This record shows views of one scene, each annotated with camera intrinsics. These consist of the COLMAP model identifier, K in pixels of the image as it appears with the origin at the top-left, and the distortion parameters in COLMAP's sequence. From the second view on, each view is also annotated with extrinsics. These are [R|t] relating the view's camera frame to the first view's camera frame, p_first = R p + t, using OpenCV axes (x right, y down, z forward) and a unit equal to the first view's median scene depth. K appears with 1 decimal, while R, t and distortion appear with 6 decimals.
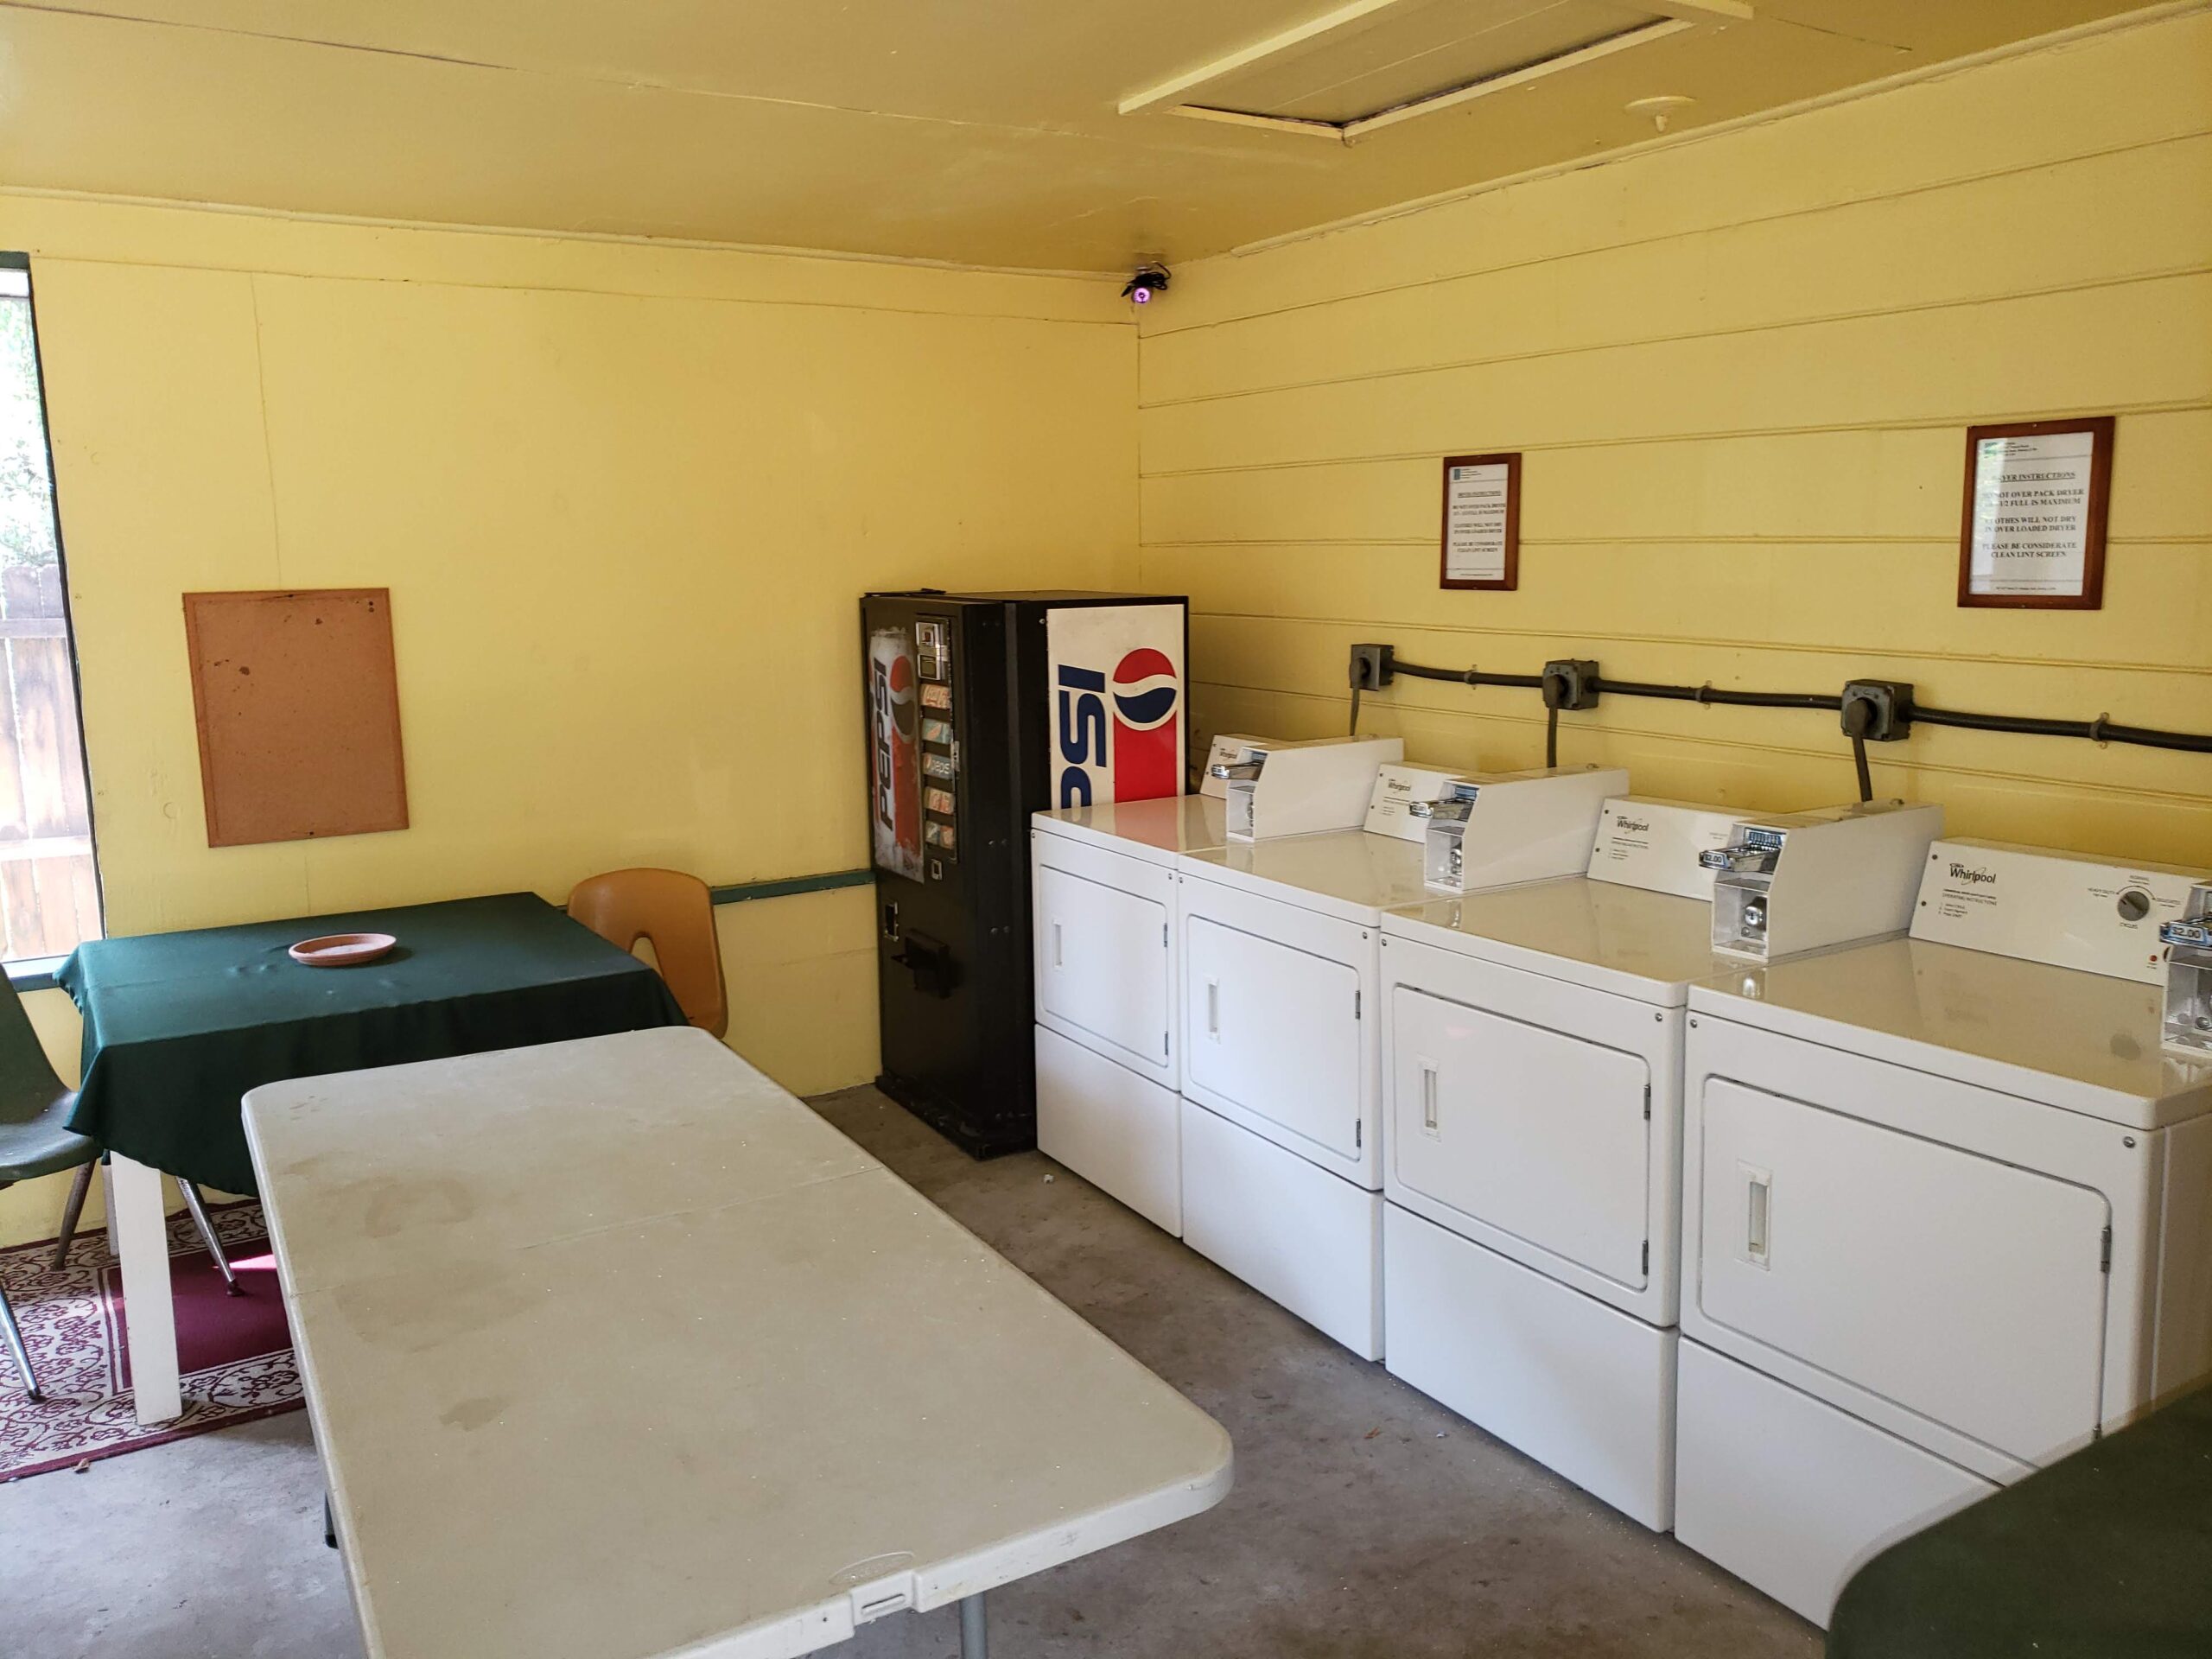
lens RADIAL K [[1730.1, 0, 1107.7], [0, 1730.1, 815.7], [0, 0, 1]] dist [0.034292, 0.002512]
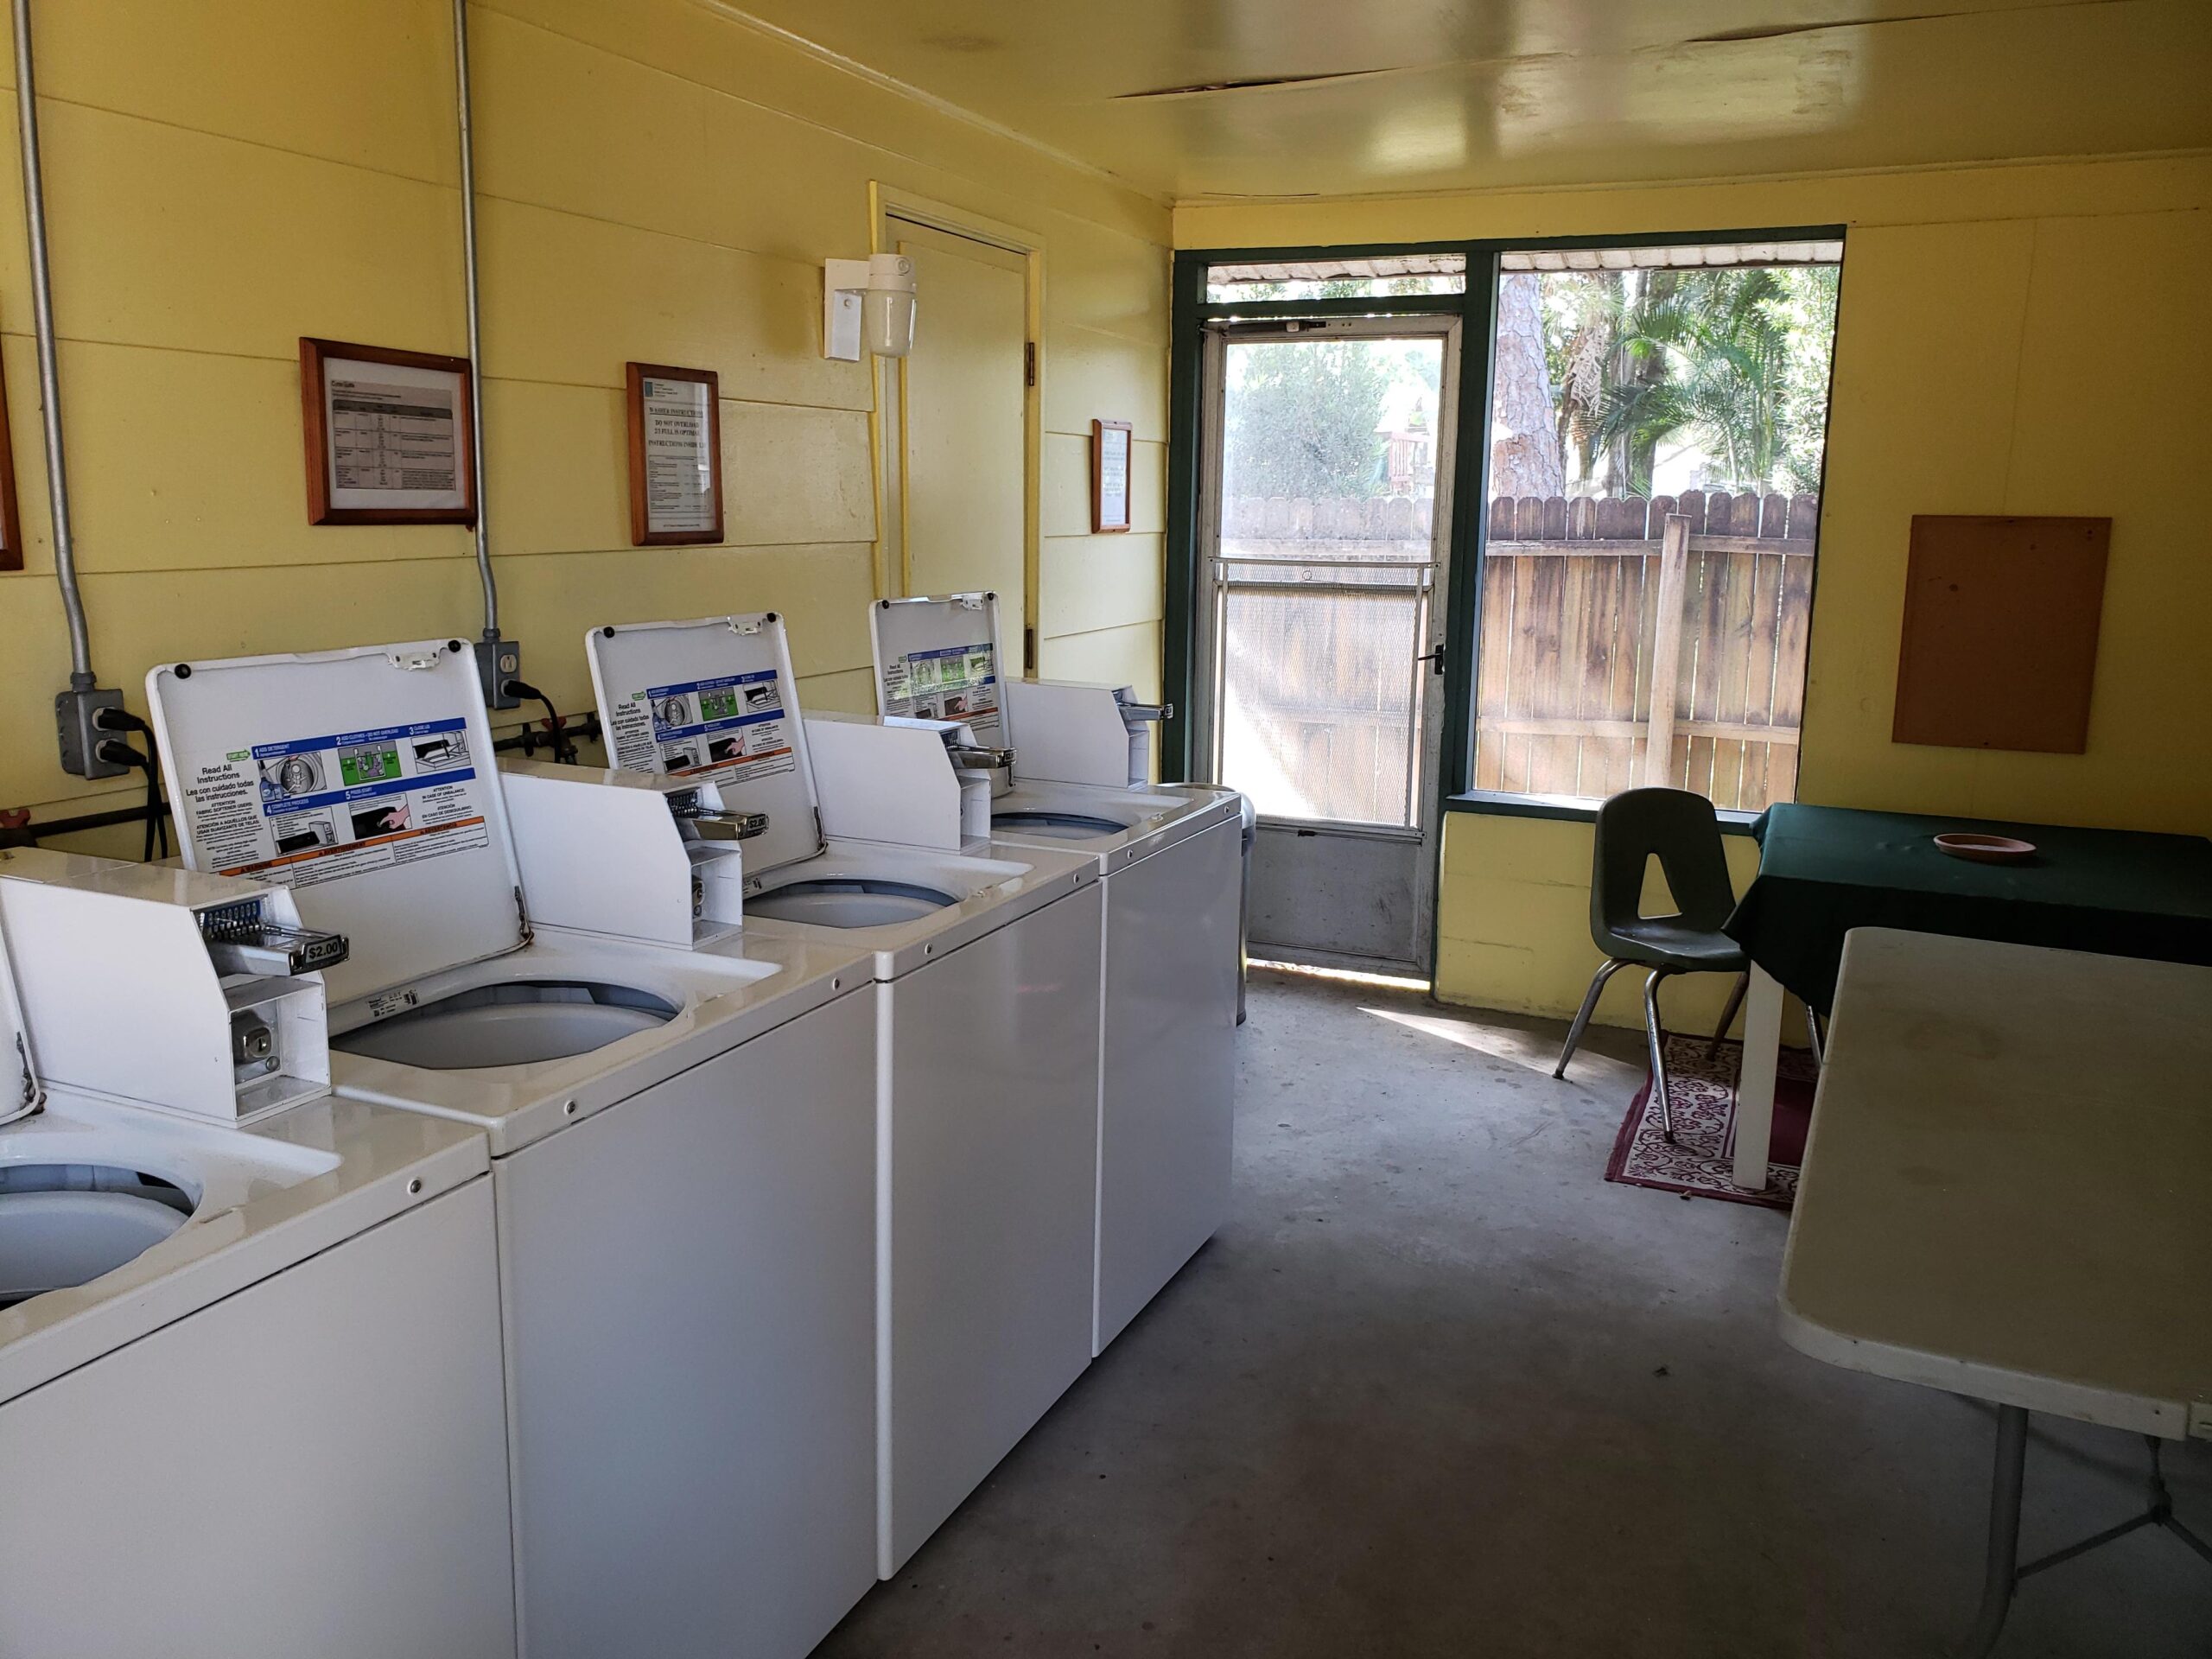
lens RADIAL K [[1730.1, 0, 1107.7], [0, 1730.1, 815.7], [0, 0, 1]] dist [0.034292, 0.002512]
pose [[0.577864, 0.169778, -0.798279, 0.115522], [-0.152661, 0.983345, 0.098629, 0.035622], [0.801728, 0.064872, 0.594158, -0.086617]]
